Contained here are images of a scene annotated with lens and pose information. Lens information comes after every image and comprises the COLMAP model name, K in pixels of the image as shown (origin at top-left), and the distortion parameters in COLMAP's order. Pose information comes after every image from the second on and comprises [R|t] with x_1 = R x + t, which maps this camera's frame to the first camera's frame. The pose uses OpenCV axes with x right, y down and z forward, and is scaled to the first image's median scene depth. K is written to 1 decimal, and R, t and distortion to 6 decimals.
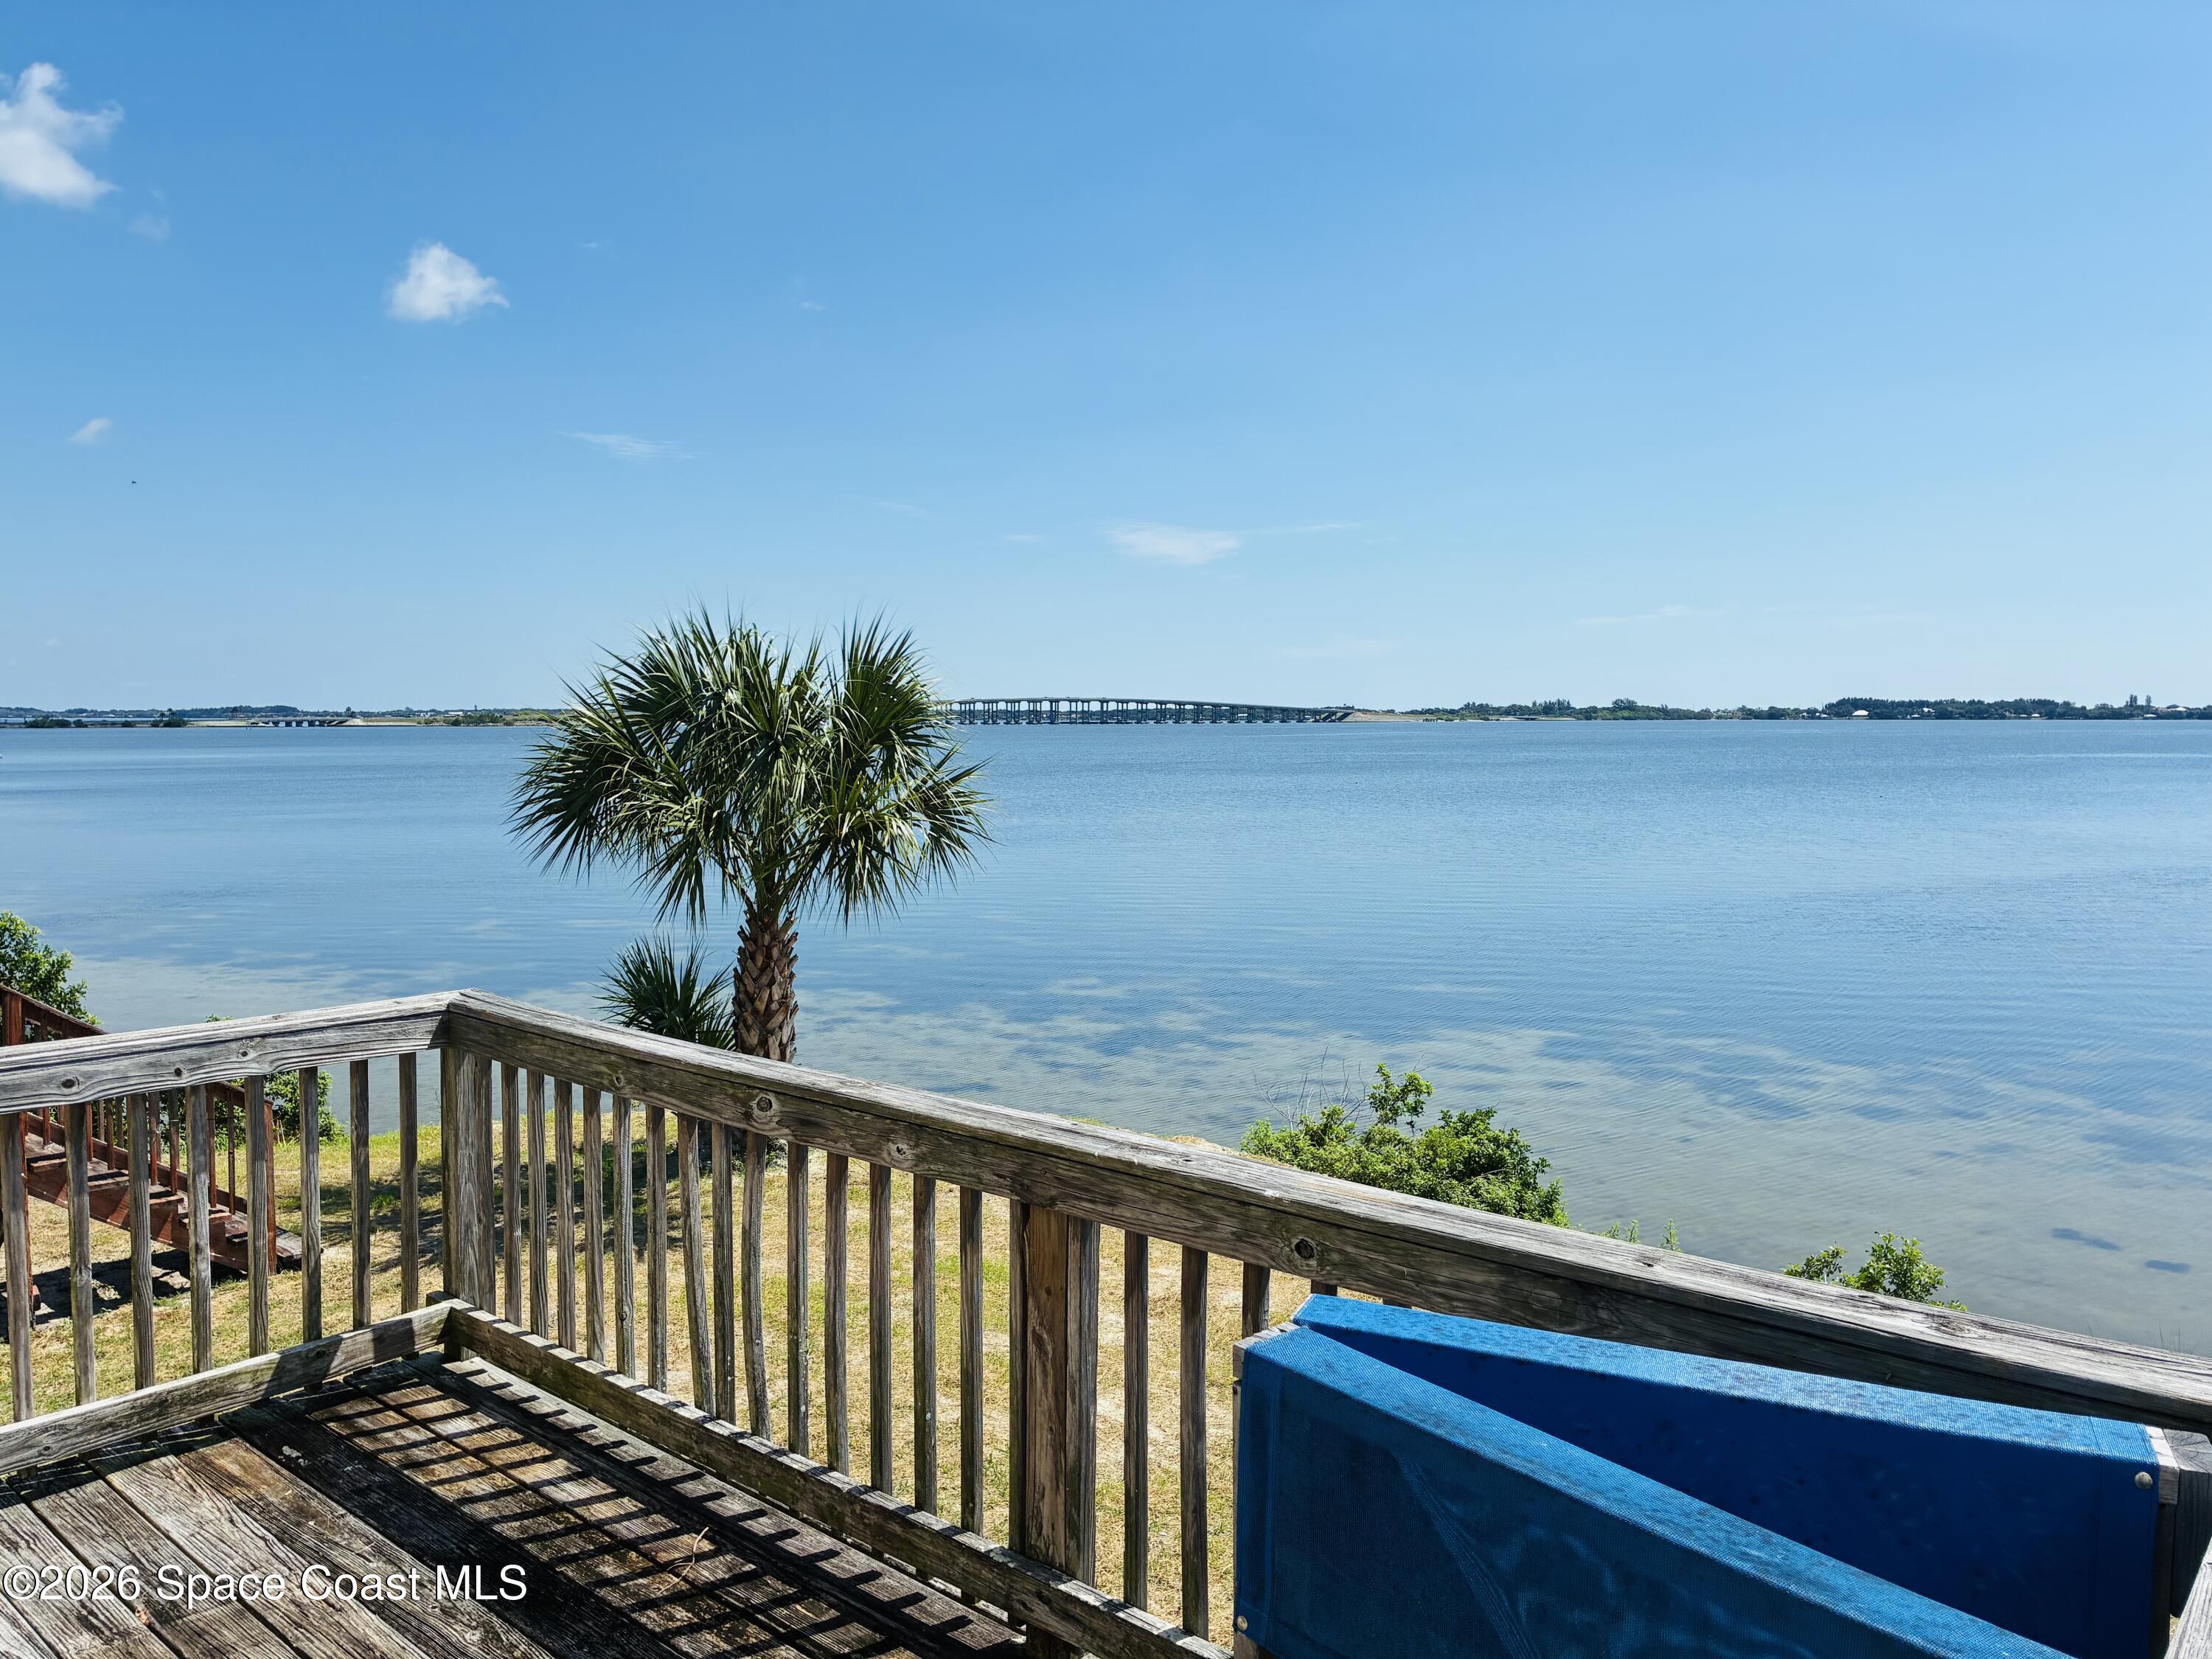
lens RADIAL K [[1669.7, 0, 1106.4], [0, 1669.7, 826.4], [0, 0, 1]] dist [0.021667, -0.014923]
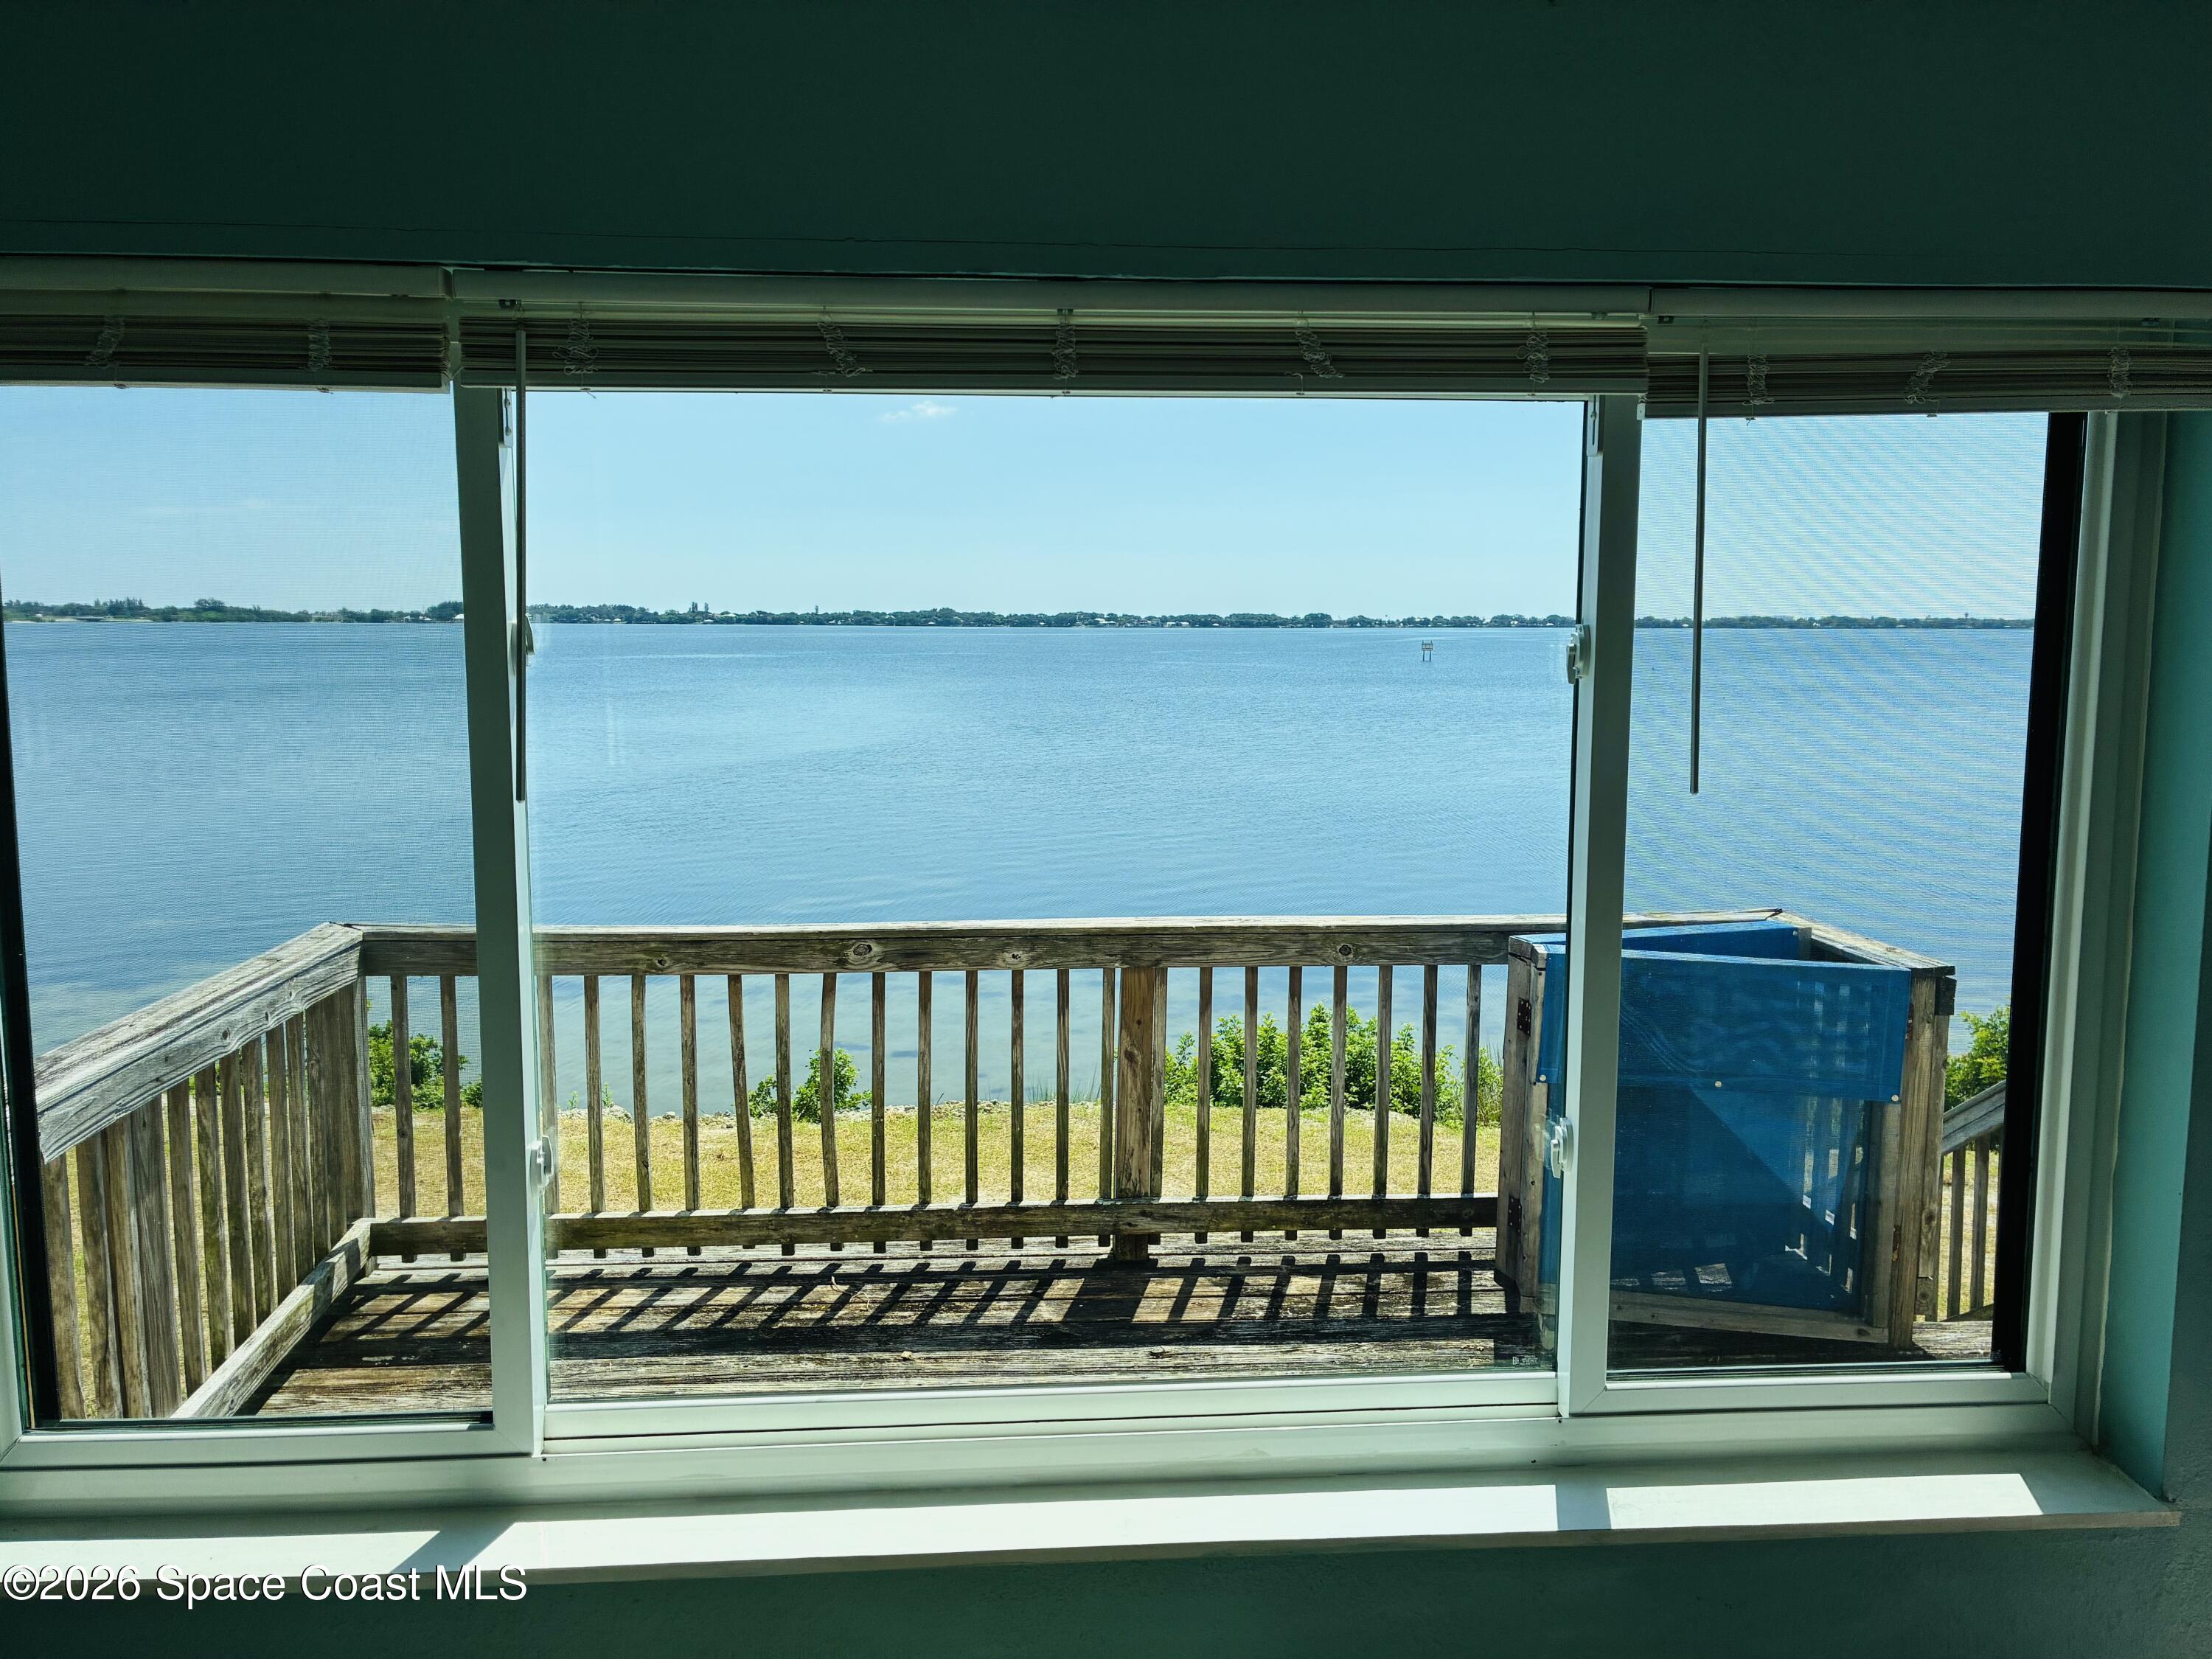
lens RADIAL K [[1669.7, 0, 1123.5], [0, 1669.7, 823.4], [0, 0, 1]] dist [0.021667, -0.014923]
pose [[0.697599, -0.082754, 0.711693, -0.963325], [0.043131, 0.996356, 0.073577, -0.021325], [-0.715189, -0.020631, 0.698627, -0.069463]]
